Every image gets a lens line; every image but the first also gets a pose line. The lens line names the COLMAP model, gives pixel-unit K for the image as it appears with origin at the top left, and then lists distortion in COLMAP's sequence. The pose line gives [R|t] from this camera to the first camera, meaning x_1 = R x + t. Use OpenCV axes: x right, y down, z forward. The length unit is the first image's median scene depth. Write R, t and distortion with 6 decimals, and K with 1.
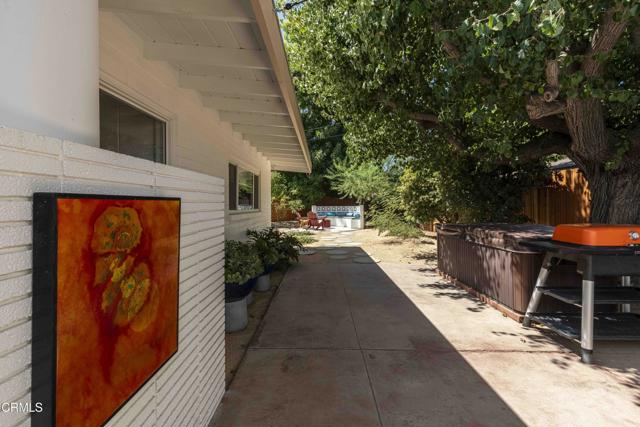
lens RADIAL K [[295.1, 0, 311.8], [0, 295.1, 206.1], [0, 0, 1]] dist [0.003679, -0.000760]
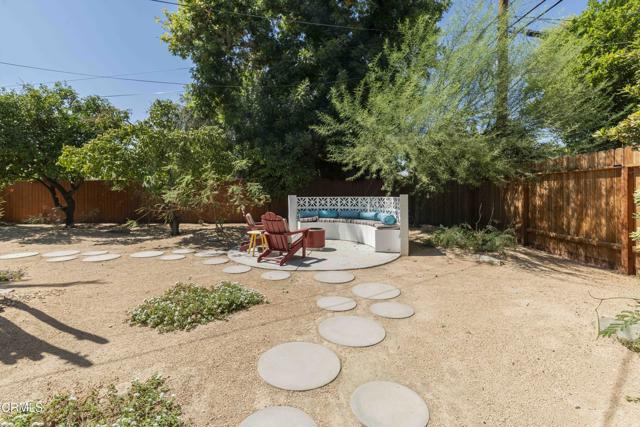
lens RADIAL K [[295.1, 0, 302.9], [0, 295.1, 191.6], [0, 0, 1]] dist [0.003679, -0.000760]
pose [[0.999257, -0.000822, -0.038533, 0.124620], [0.000443, 0.999952, -0.009836, -0.008699], [0.038539, 0.009812, 0.999209, 1.514748]]
